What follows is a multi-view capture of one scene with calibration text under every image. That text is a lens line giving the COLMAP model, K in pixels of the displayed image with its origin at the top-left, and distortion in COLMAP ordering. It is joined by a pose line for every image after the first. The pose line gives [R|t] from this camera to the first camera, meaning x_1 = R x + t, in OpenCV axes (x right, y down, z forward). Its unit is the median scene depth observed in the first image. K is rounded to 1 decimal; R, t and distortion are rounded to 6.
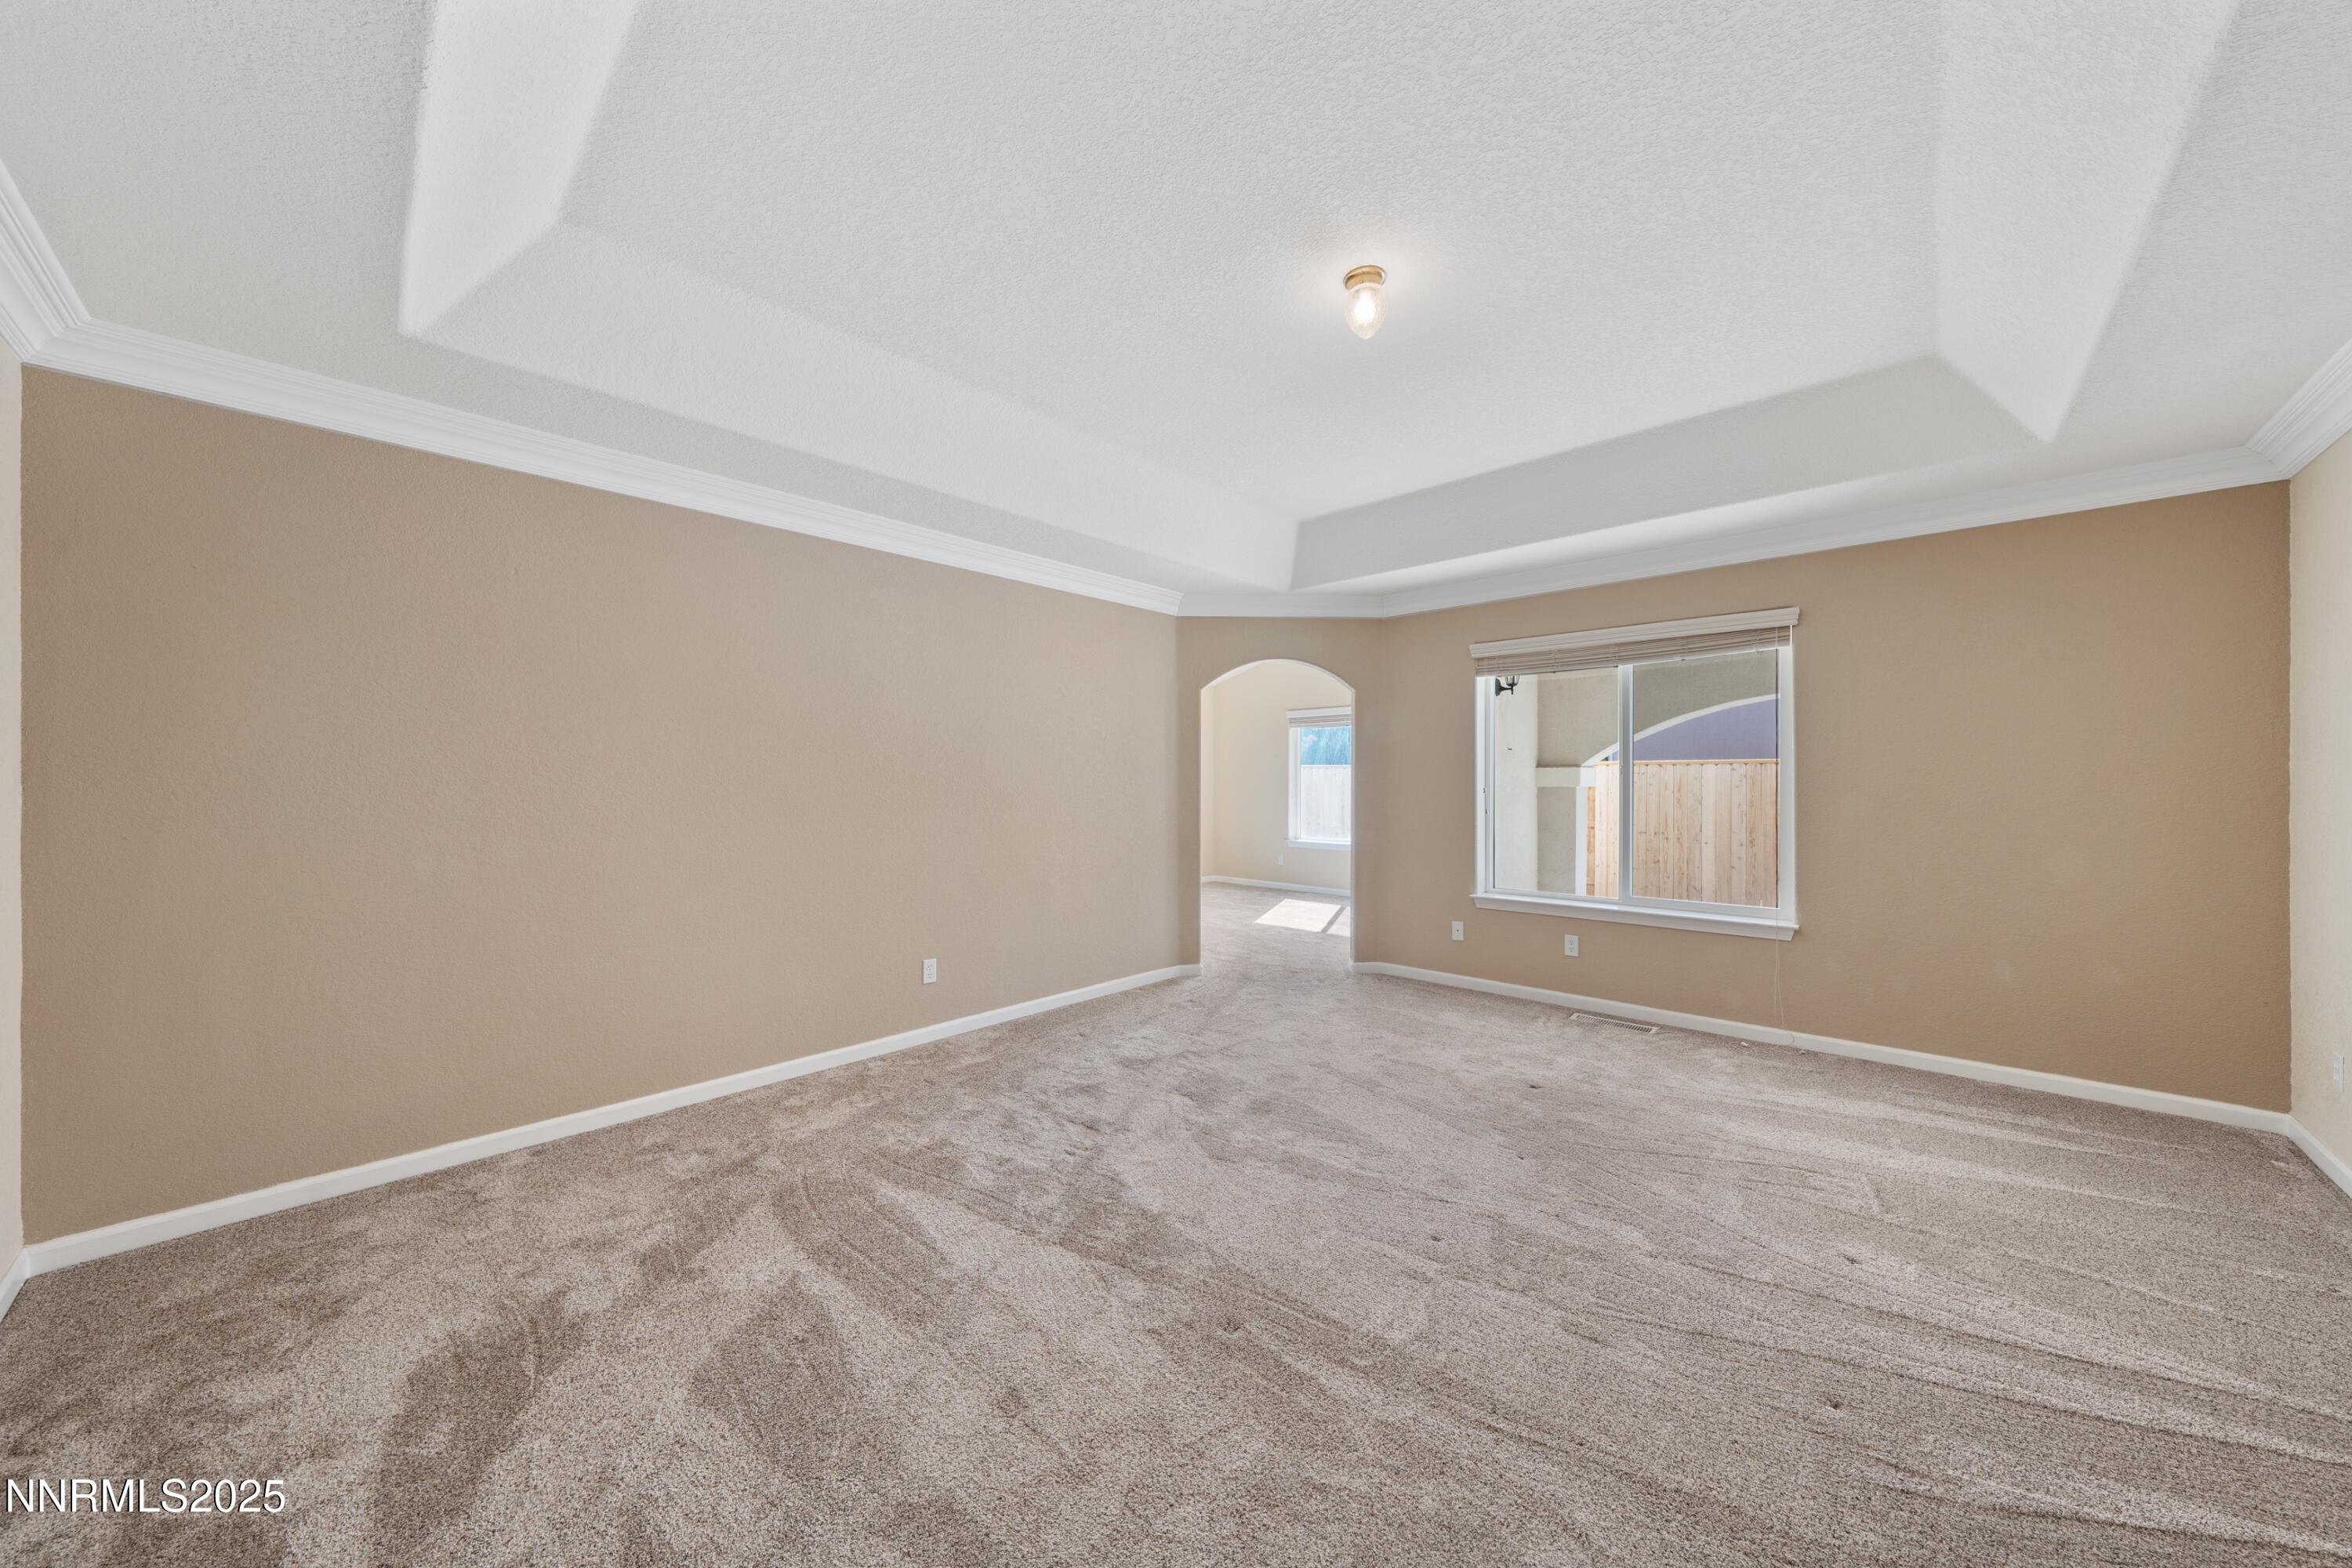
lens RADIAL K [[795.9, 0, 1176.8], [0, 795.9, 785.8], [0, 0, 1]] dist [-0.004339, -0.000166]
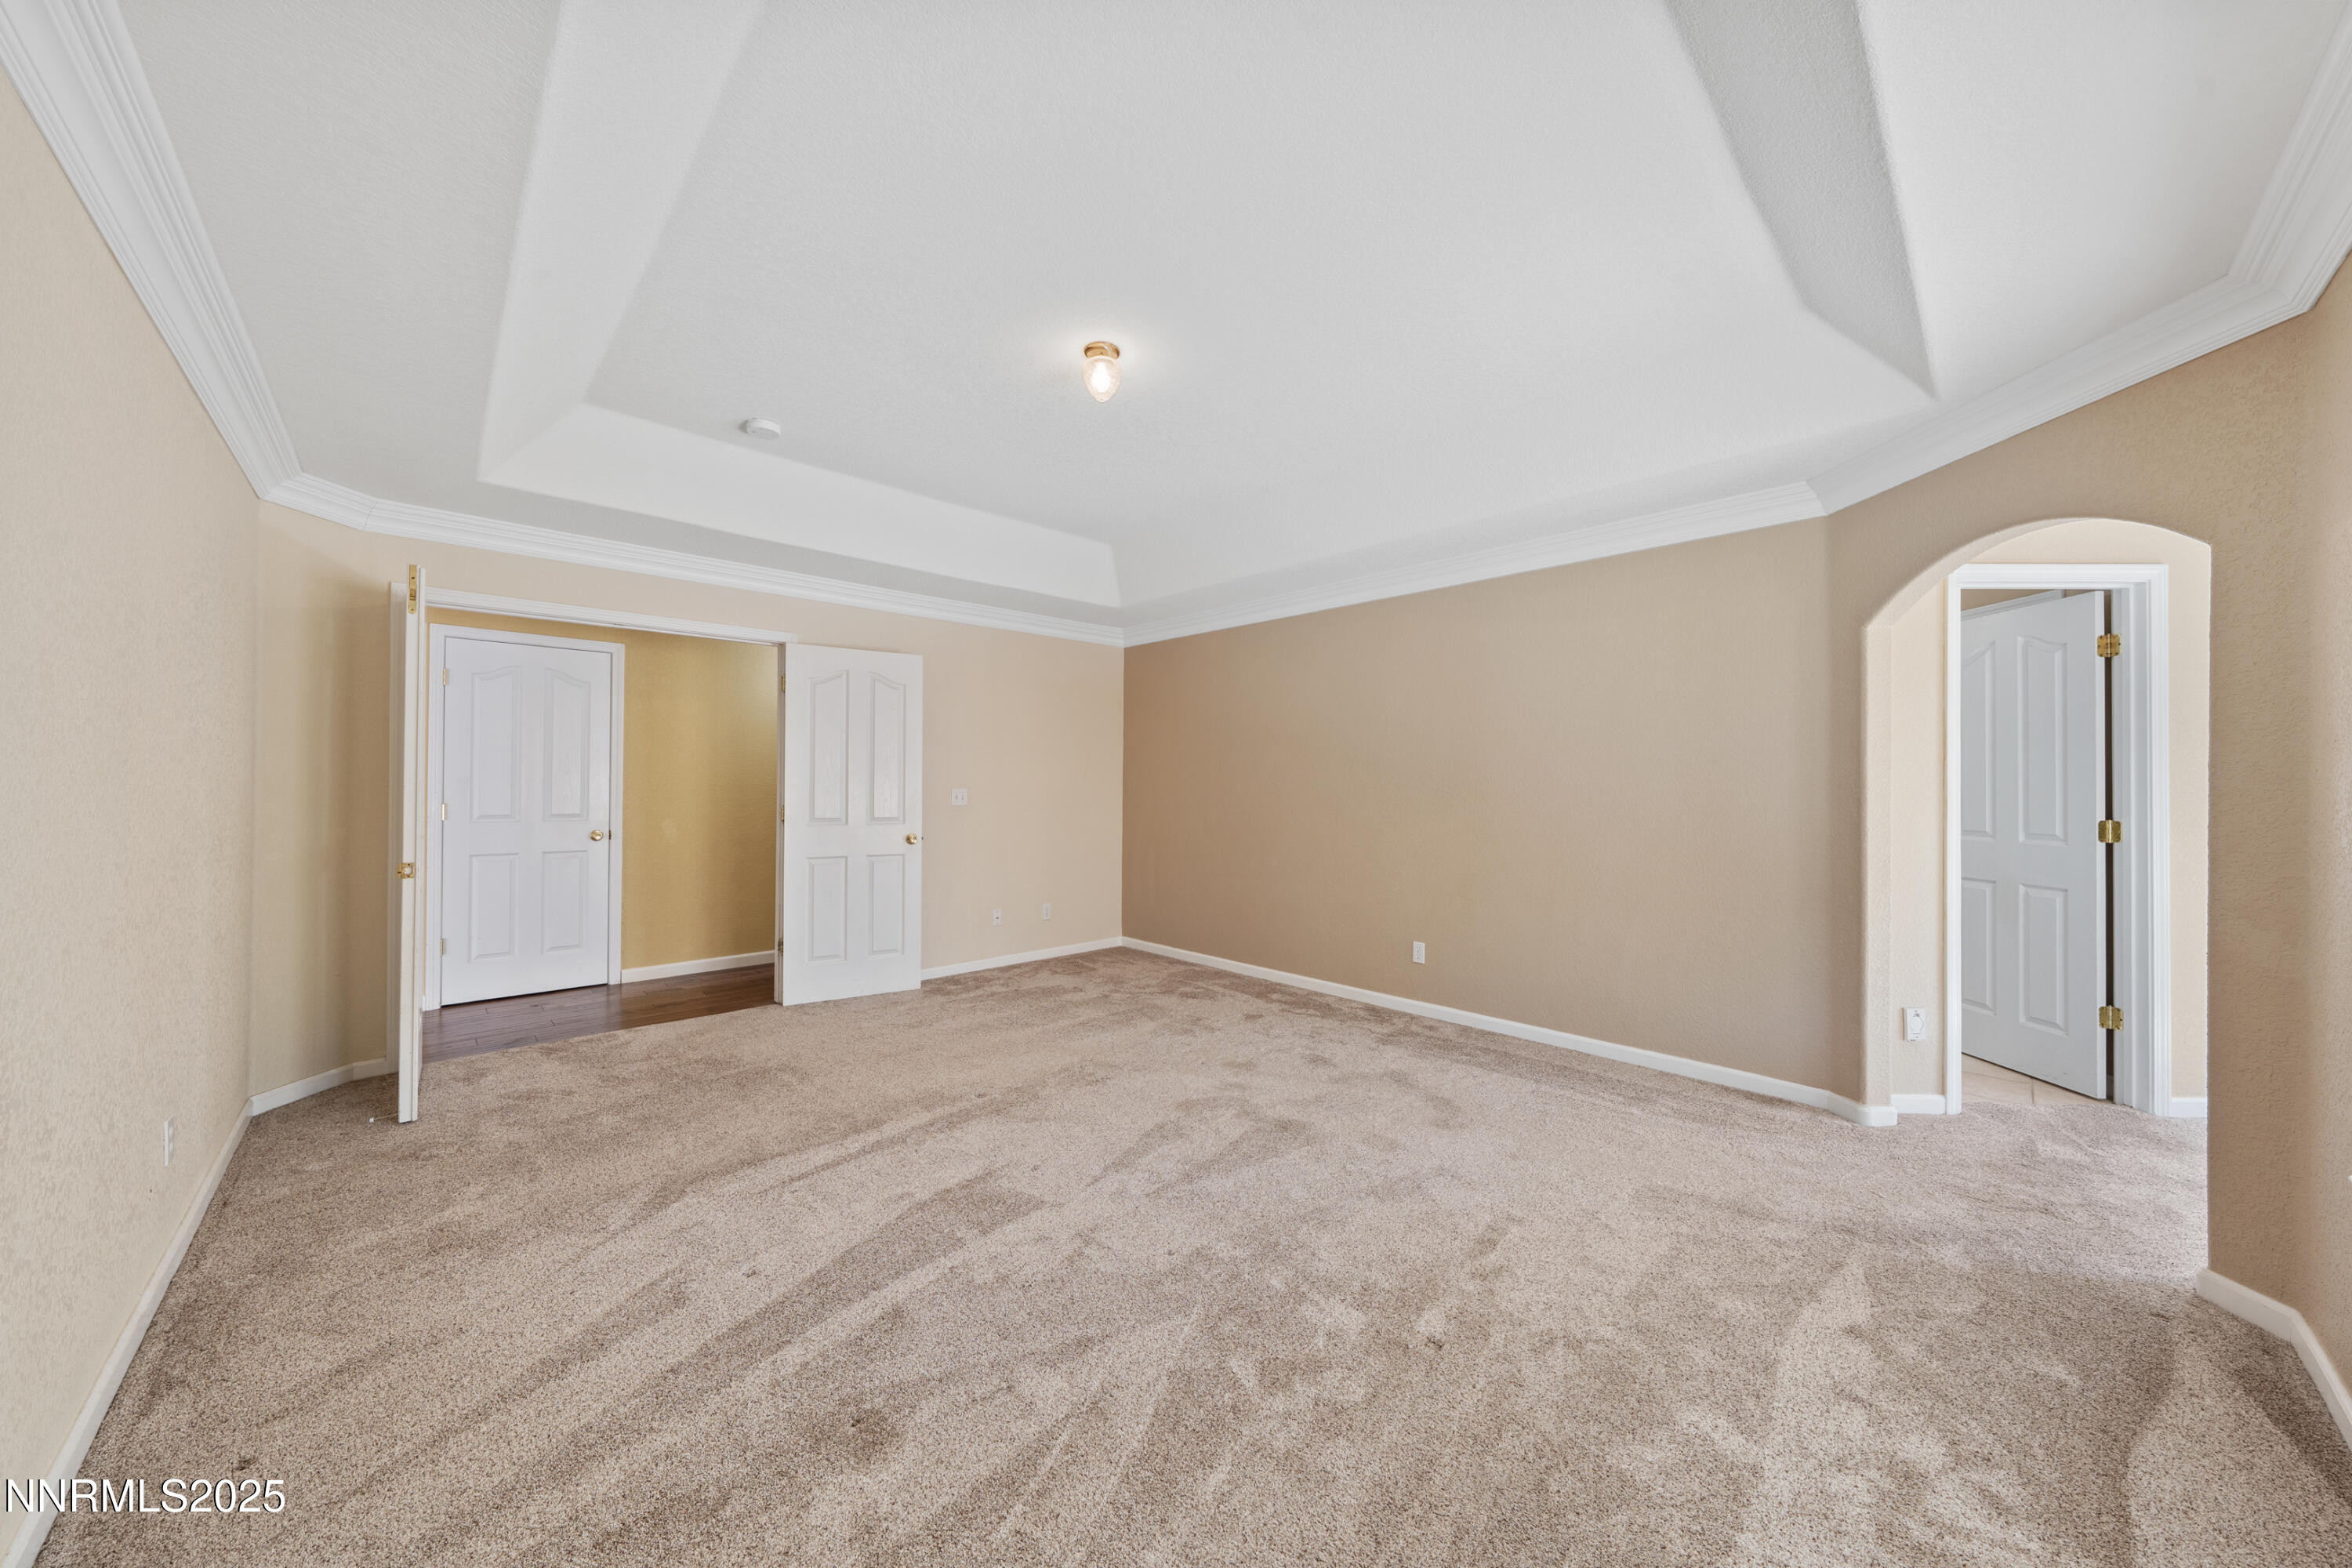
lens RADIAL K [[795.9, 0, 1183.8], [0, 795.9, 784.6], [0, 0, 1]] dist [-0.004339, -0.000166]
pose [[-0.054258, -0.002617, -0.998524, 0.994310], [-0.008115, 0.999965, -0.002179, -0.002968], [0.998494, 0.007985, -0.054277, 0.850132]]
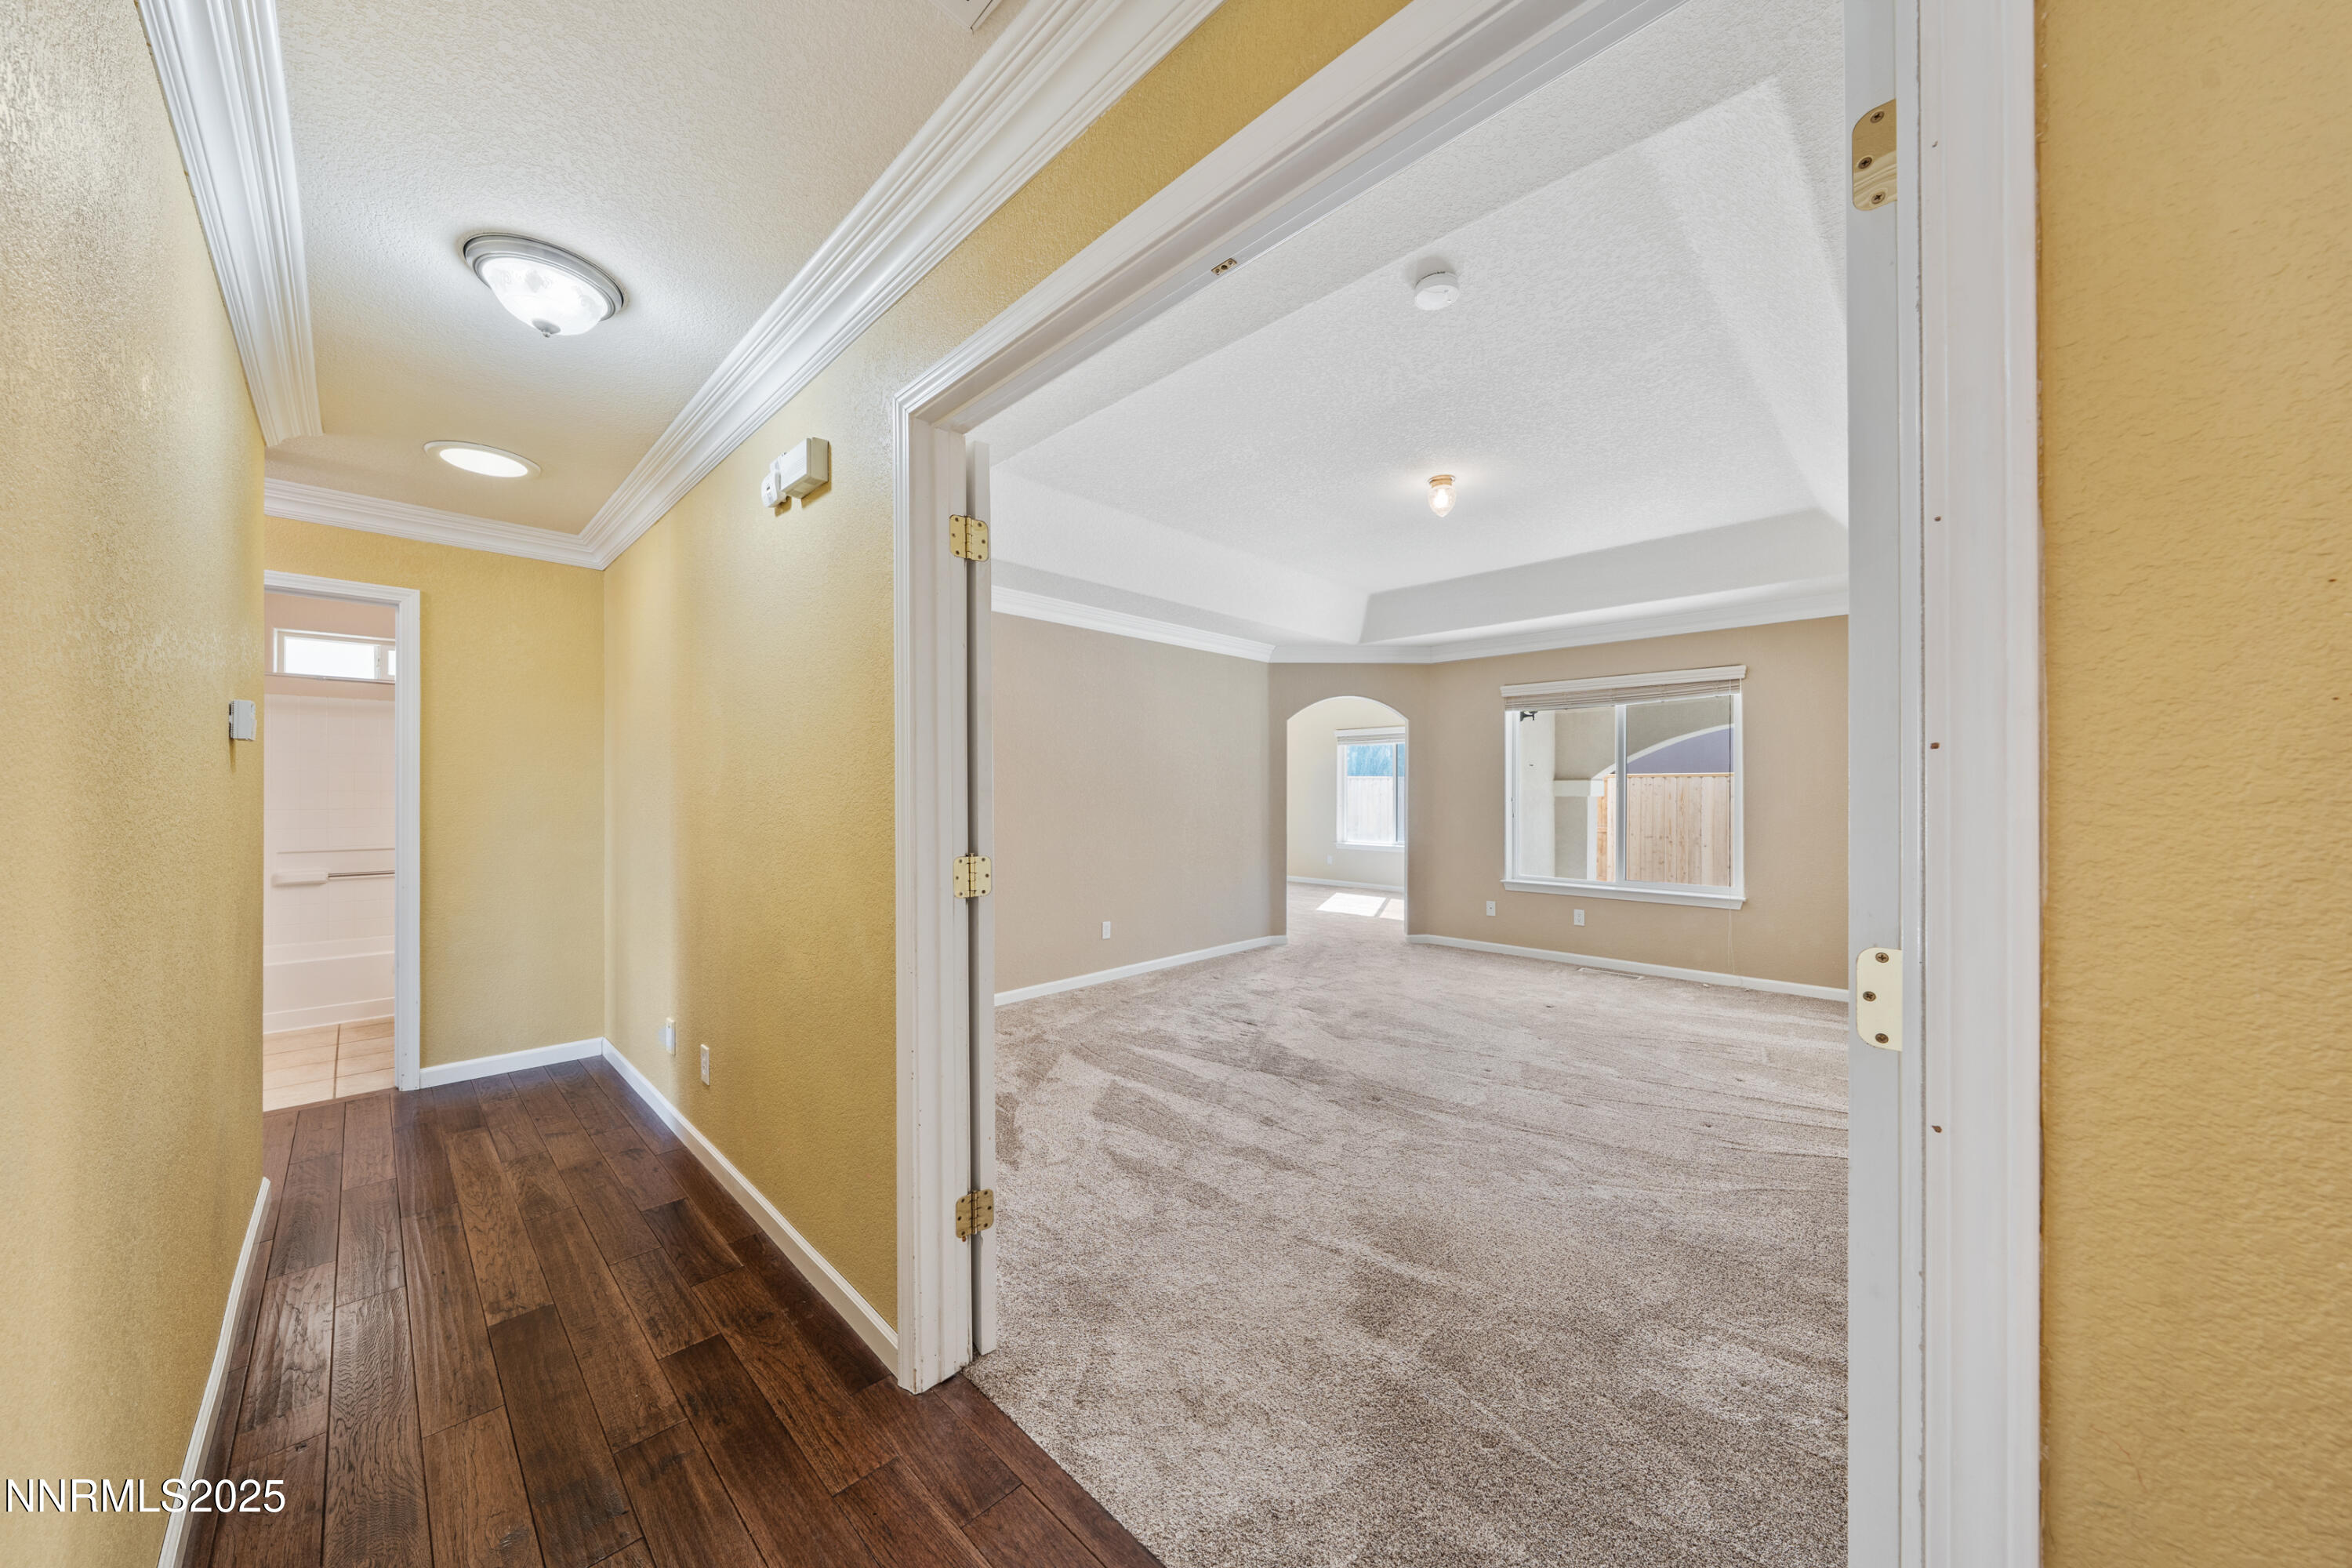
lens RADIAL K [[795.9, 0, 1176.9], [0, 795.9, 792.1], [0, 0, 1]] dist [-0.004339, -0.000166]
pose [[0.999759, 0.001087, -0.021921, -0.186788], [-0.001164, 0.999993, -0.003472, -0.000916], [0.021917, 0.003497, 0.999754, -0.438761]]
